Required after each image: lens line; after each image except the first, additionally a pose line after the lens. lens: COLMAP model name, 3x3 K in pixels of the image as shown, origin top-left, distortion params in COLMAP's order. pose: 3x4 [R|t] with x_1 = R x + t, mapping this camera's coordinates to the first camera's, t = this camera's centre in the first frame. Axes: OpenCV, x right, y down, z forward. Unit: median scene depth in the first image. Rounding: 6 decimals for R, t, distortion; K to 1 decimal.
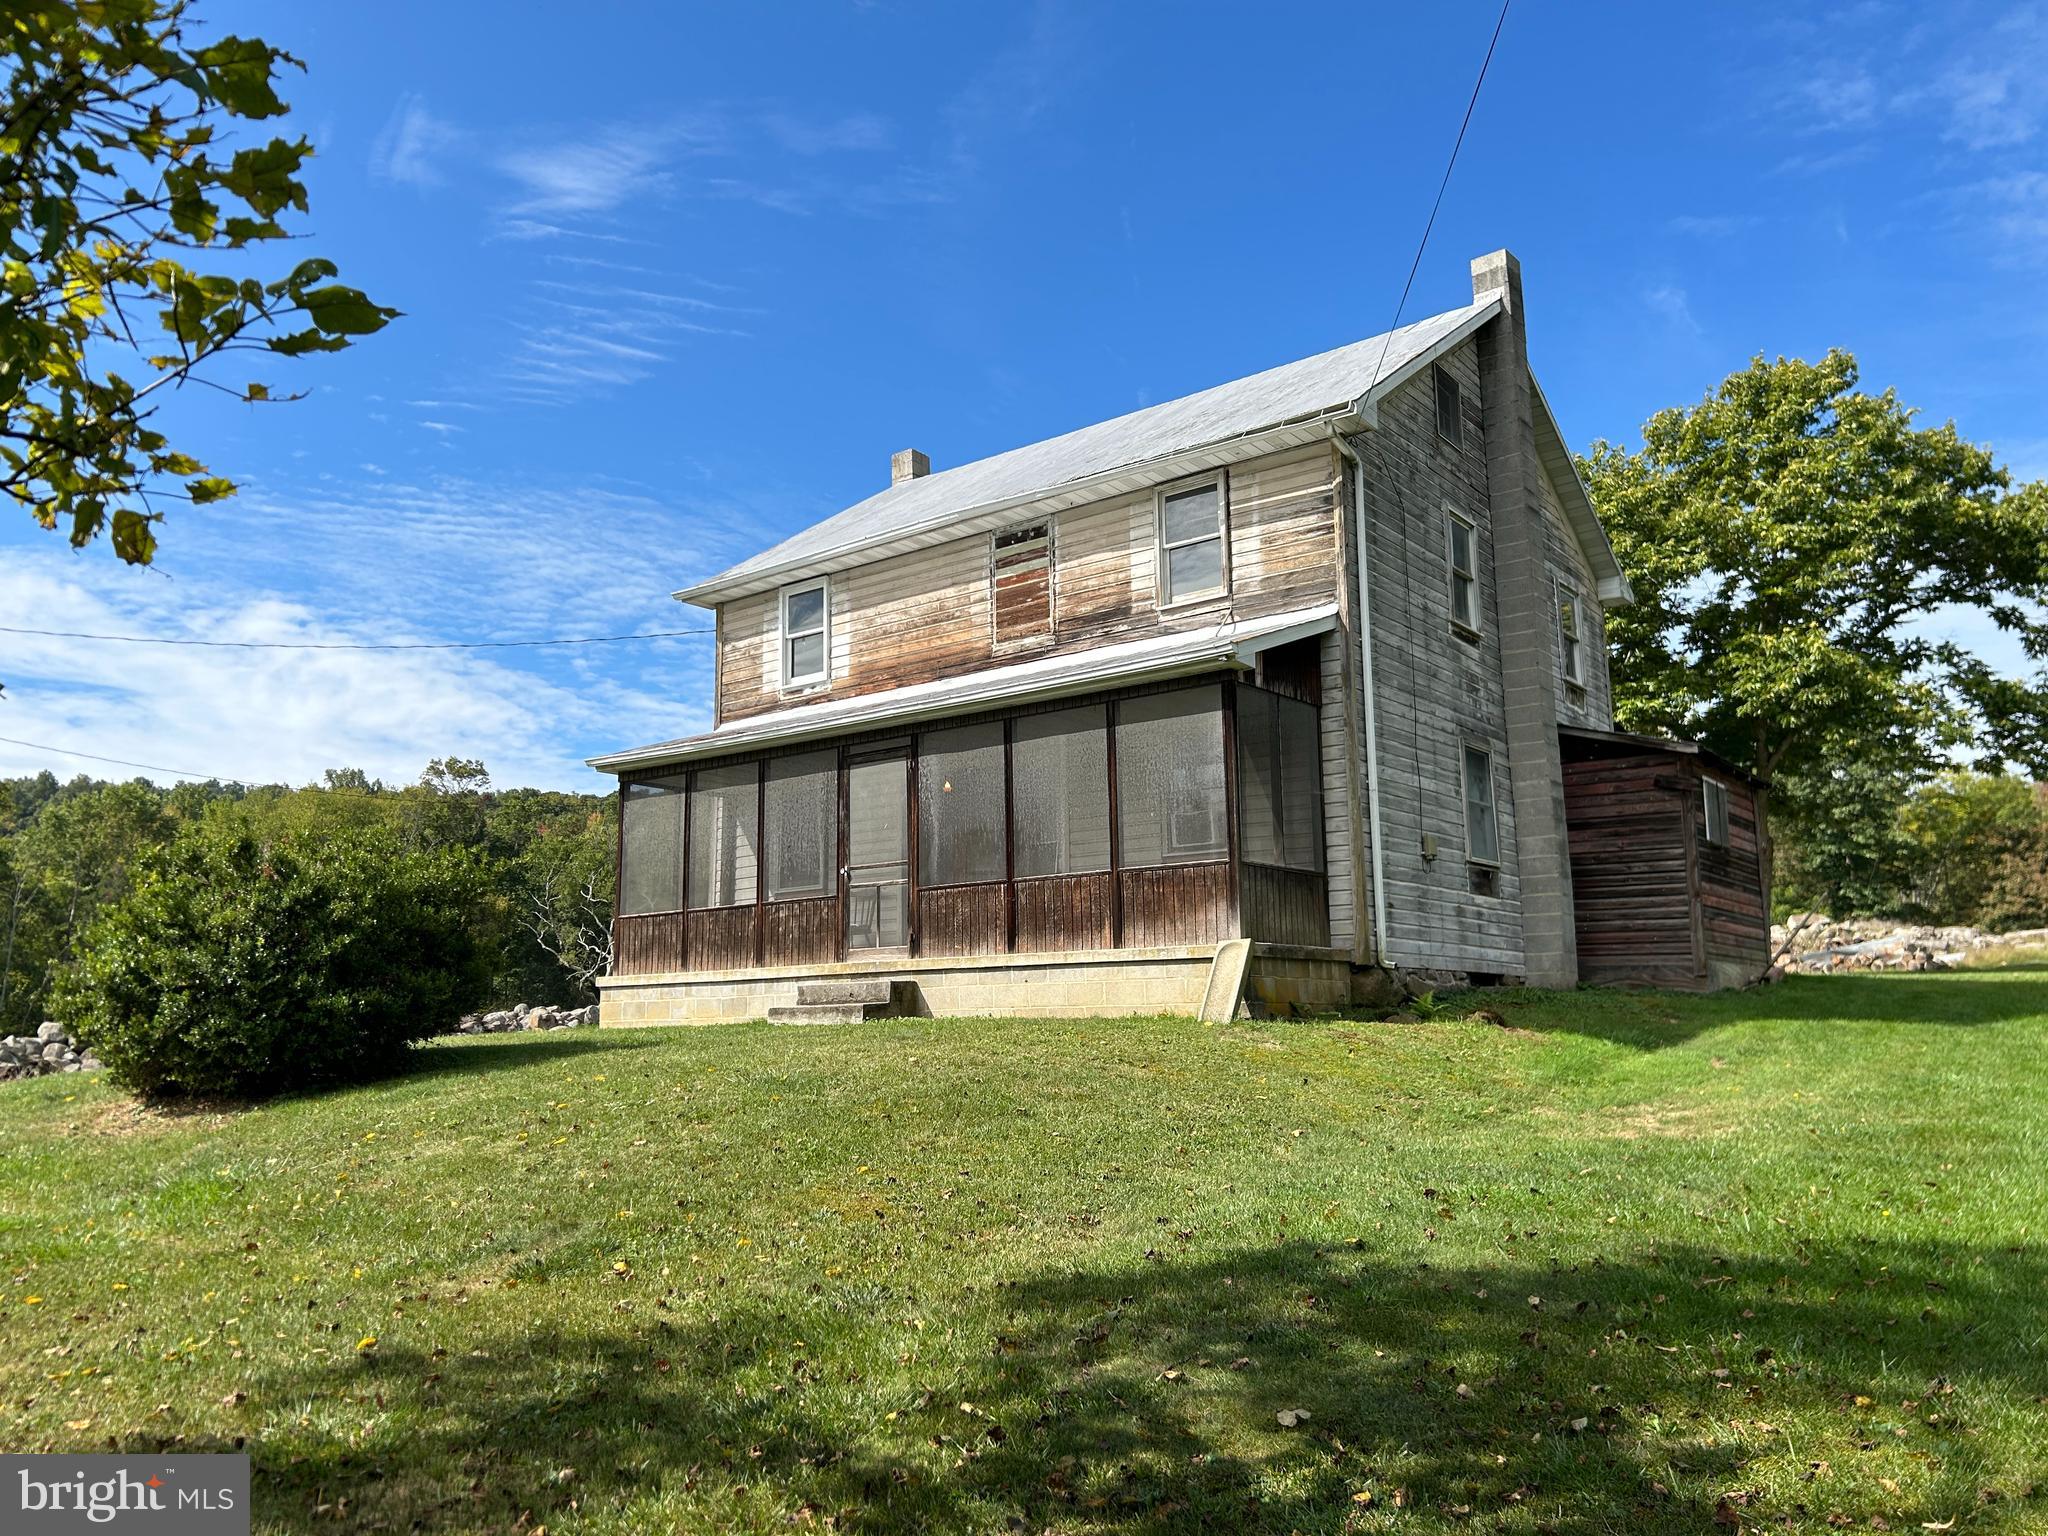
lens RADIAL K [[1535.5, 0, 999.6], [0, 1535.5, 754.4], [0, 0, 1]] dist [0.069943, -0.083315]
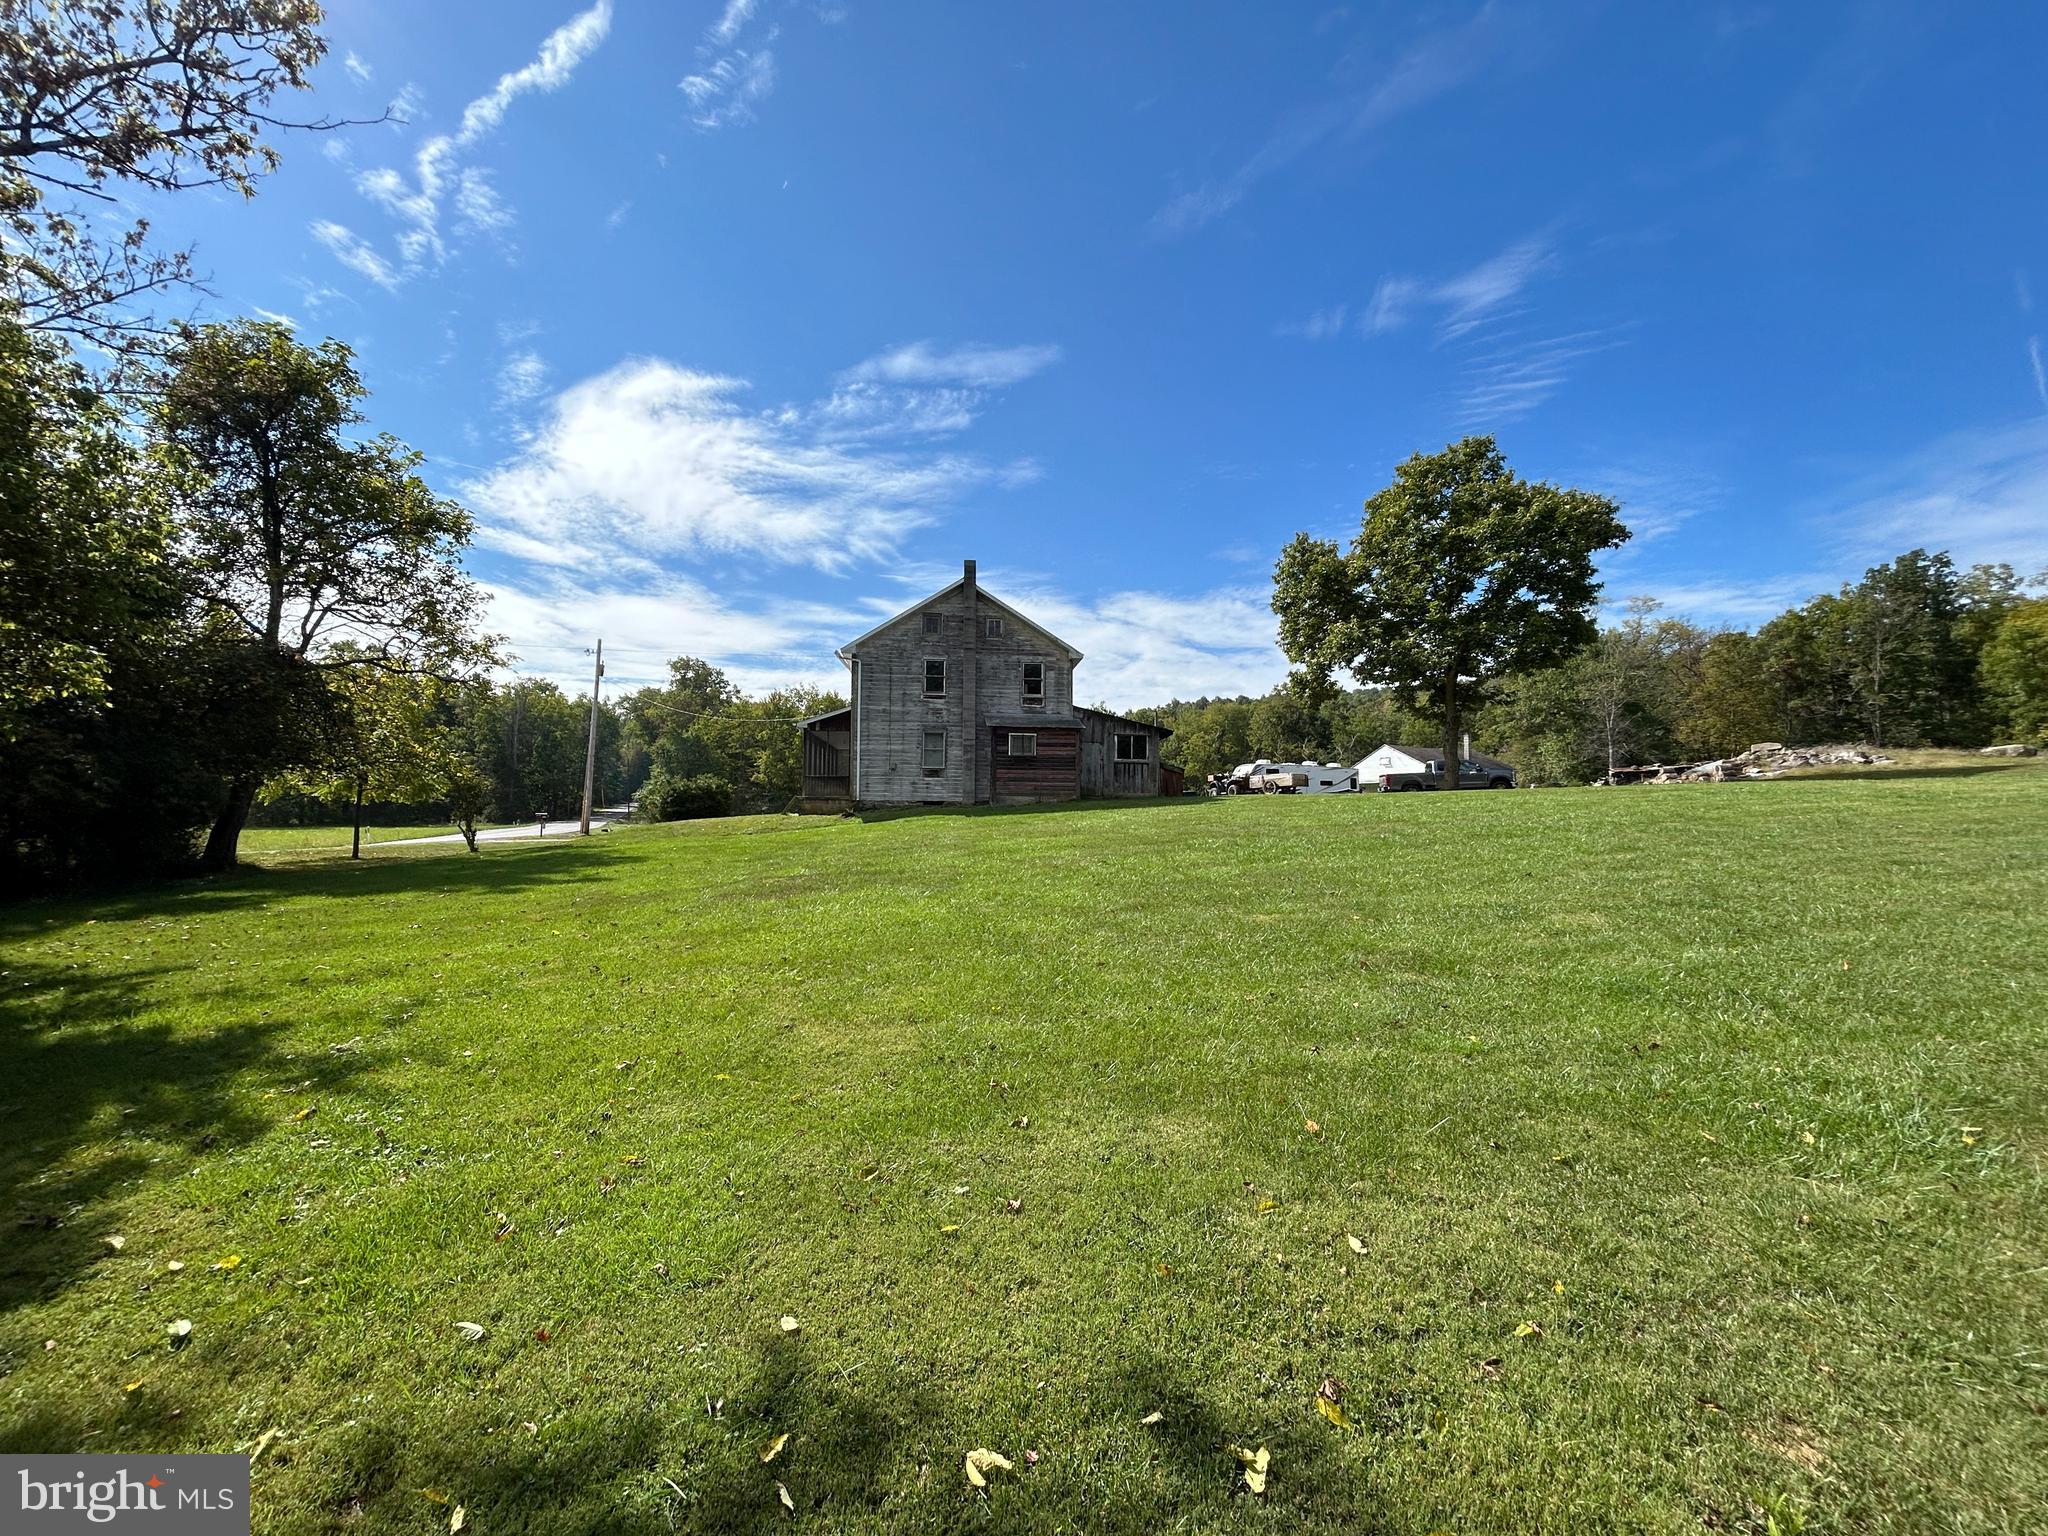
lens RADIAL K [[856.3, 0, 1018.5], [0, 856.3, 776.1], [0, 0, 1]] dist [-0.001088, 0.000441]
pose [[0.666465, -0.023473, -0.745167, 1.700428], [0.120708, 0.989714, 0.076783, -0.027697], [0.735700, -0.141121, 0.662443, -0.068222]]
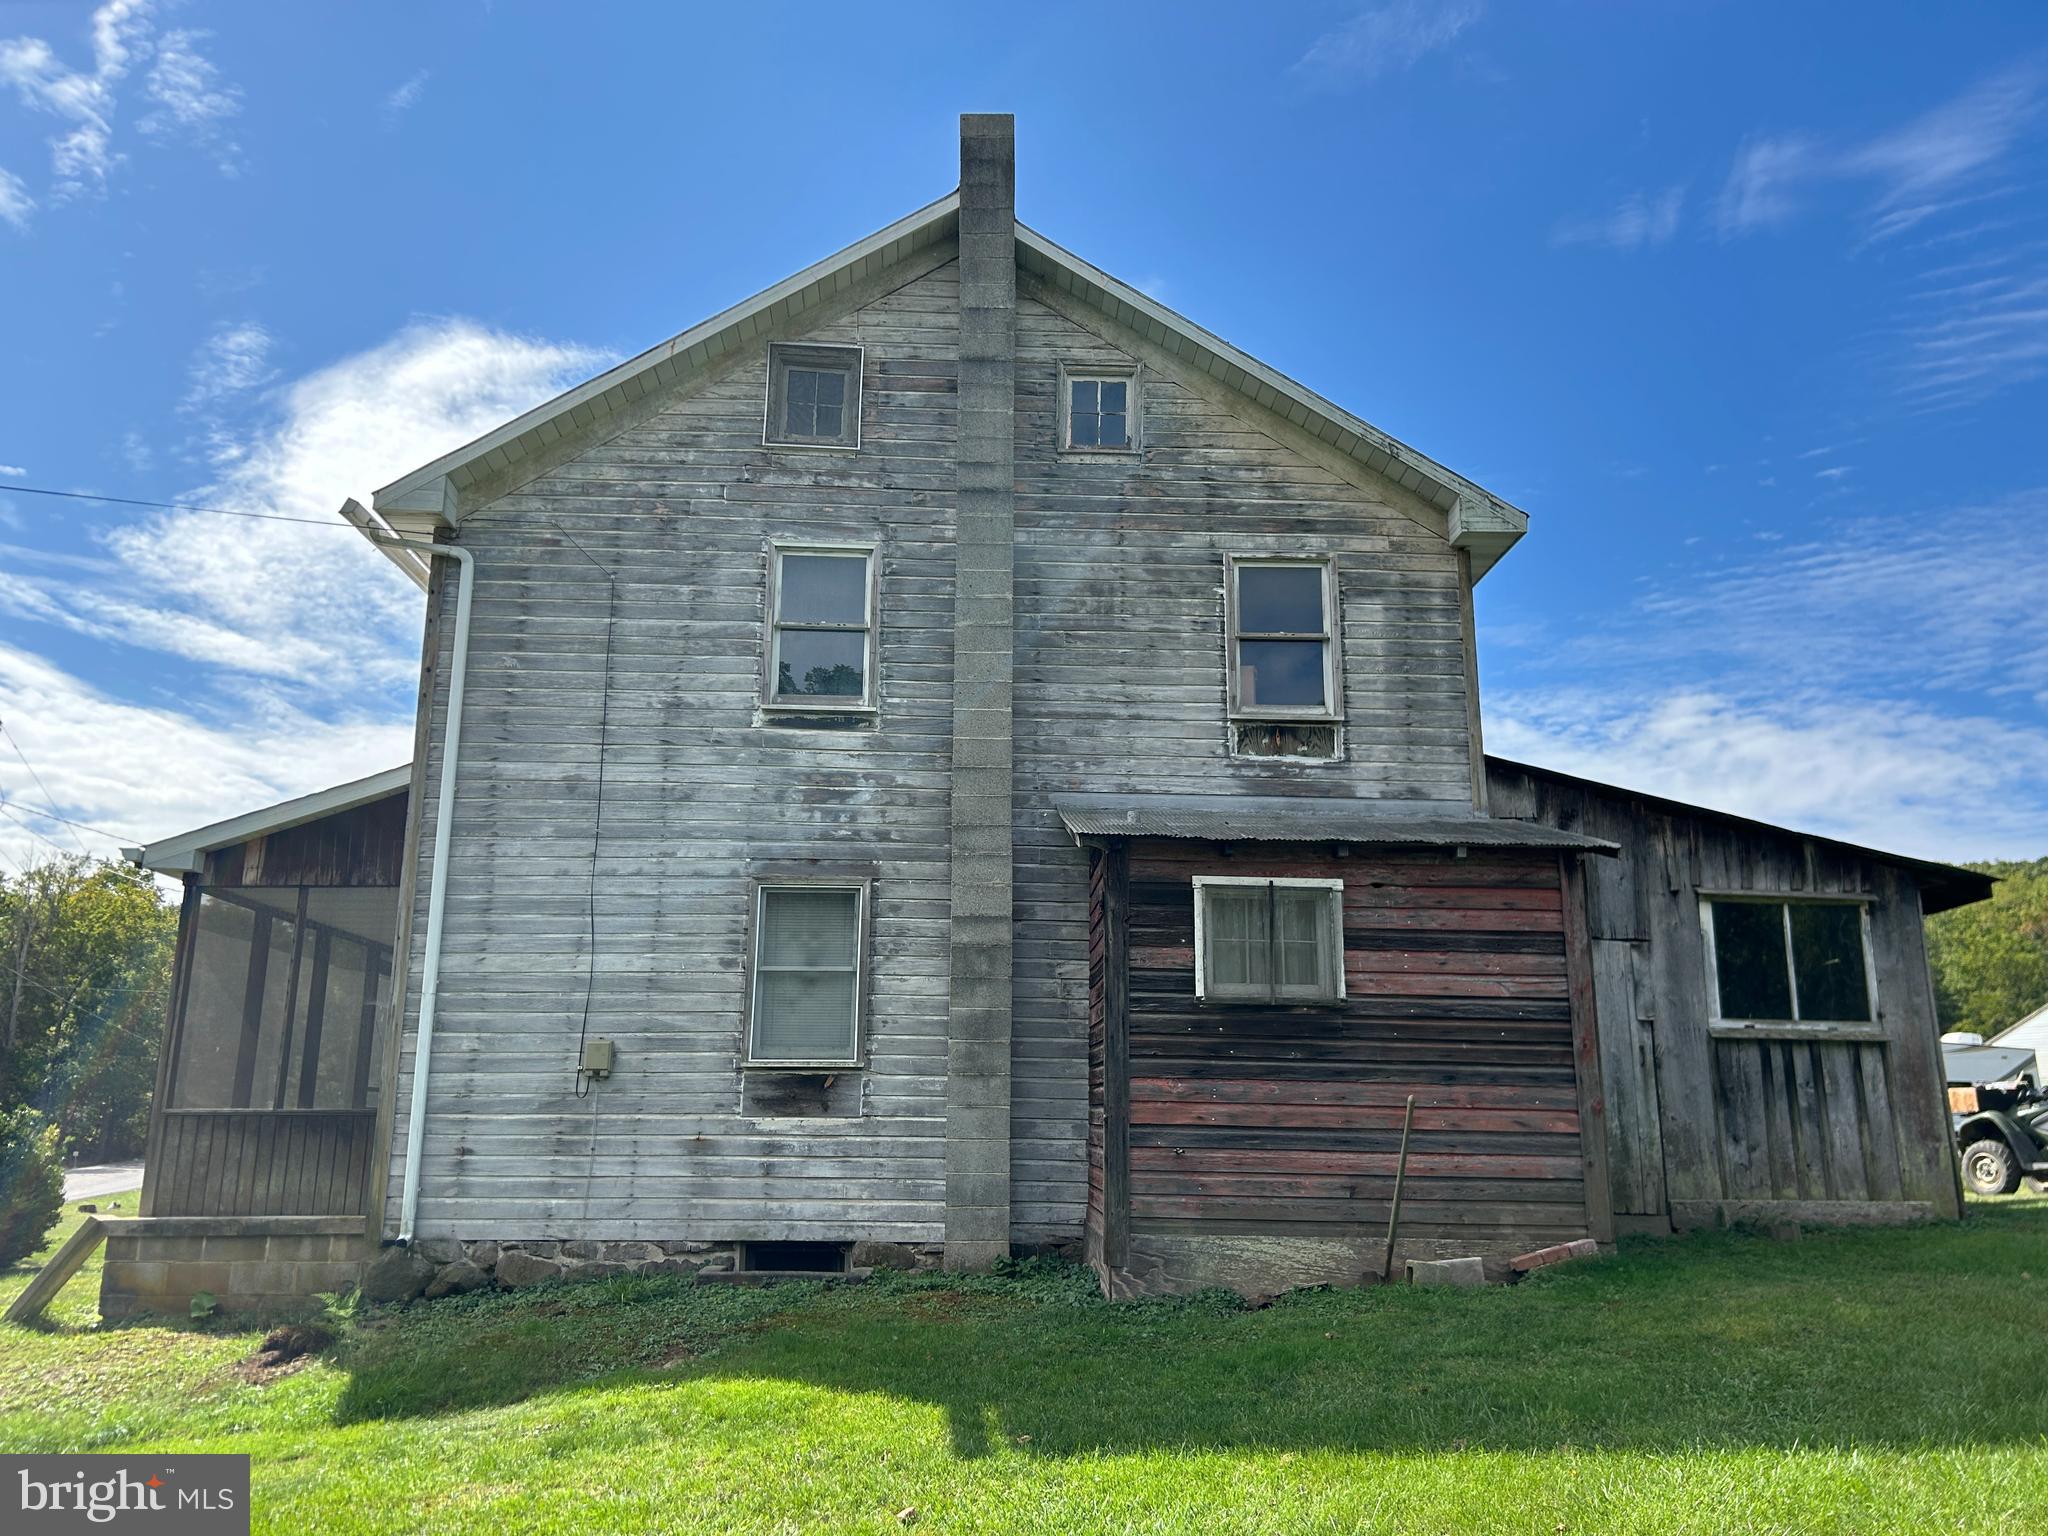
lens RADIAL K [[1583.3, 0, 1011.6], [0, 1583.3, 753.4], [0, 0, 1]] dist [0.119152, -0.175194]
pose [[0.628847, -0.170004, -0.758716, 0.857611], [0.126648, 0.985168, -0.115775, 0.029110], [0.767145, -0.023285, 0.641051, 0.610240]]
